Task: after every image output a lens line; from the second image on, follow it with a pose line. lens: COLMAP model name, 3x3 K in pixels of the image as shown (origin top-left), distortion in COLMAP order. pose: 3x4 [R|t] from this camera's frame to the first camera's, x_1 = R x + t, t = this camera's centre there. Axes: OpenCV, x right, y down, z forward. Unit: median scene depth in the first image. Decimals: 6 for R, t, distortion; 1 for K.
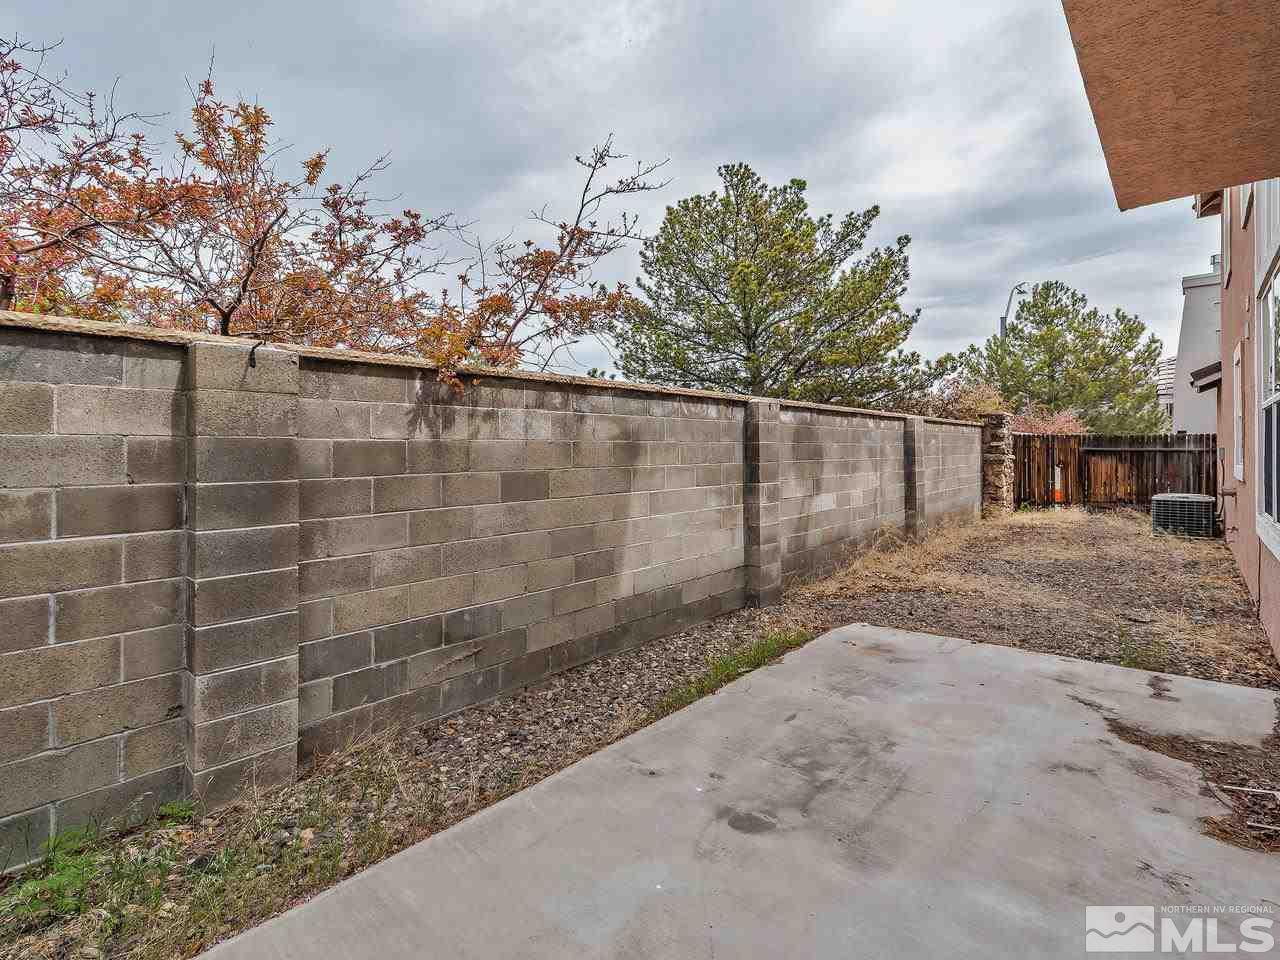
lens RADIAL K [[610.5, 0, 644.3], [0, 610.5, 451.2], [0, 0, 1]] dist [-0.003329, -0.000075]
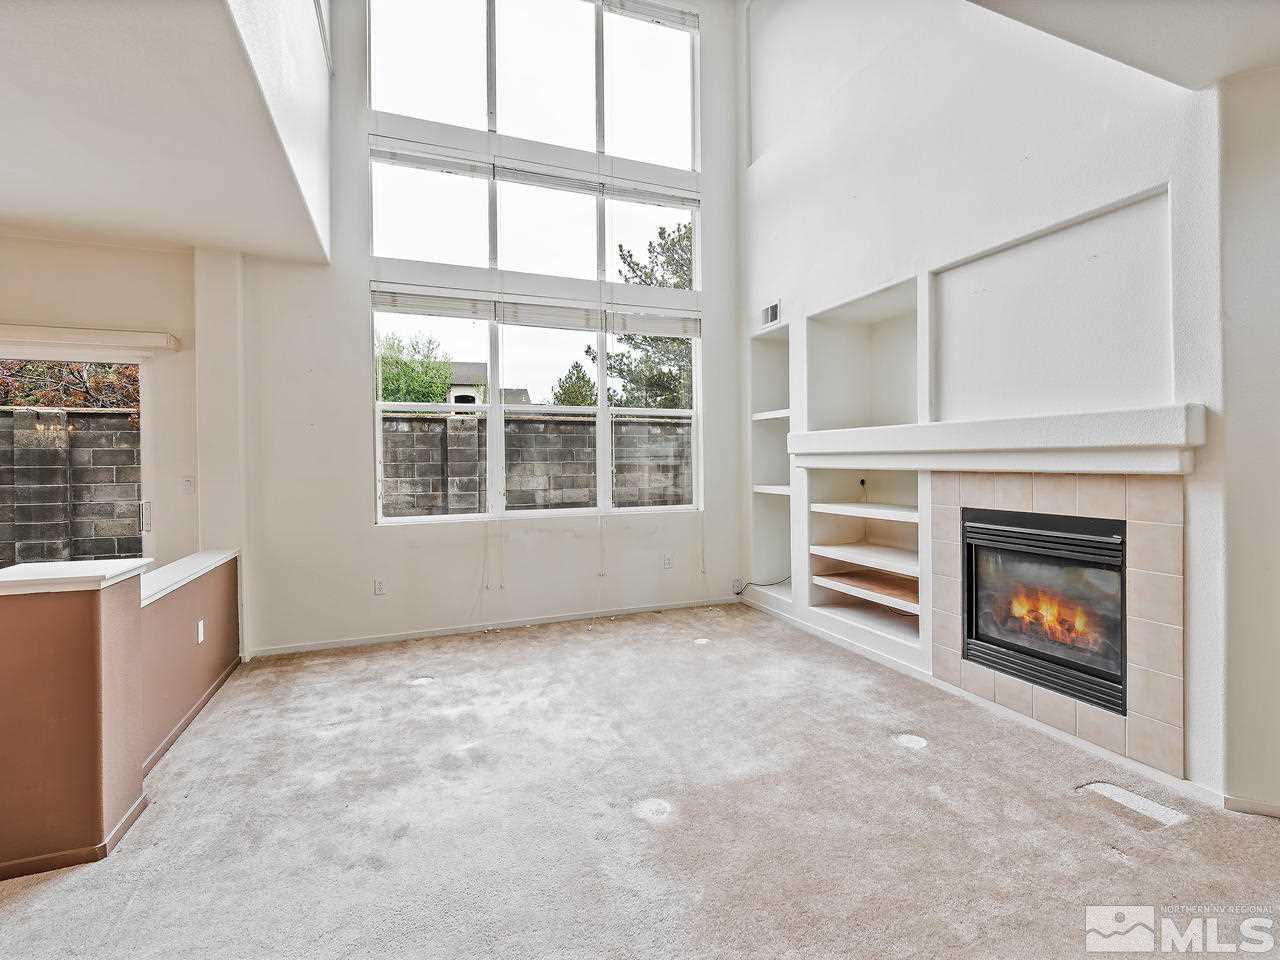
lens RADIAL K [[600.1, 0, 640.0], [0, 600.1, 464.9], [0, 0, 1]] dist [-0.001665, -0.000165]
pose [[0.886683, 0.002210, -0.462372, 2.075695], [0.003375, 0.999931, 0.011251, 0.018978], [0.462365, -0.011537, 0.886614, -0.012446]]
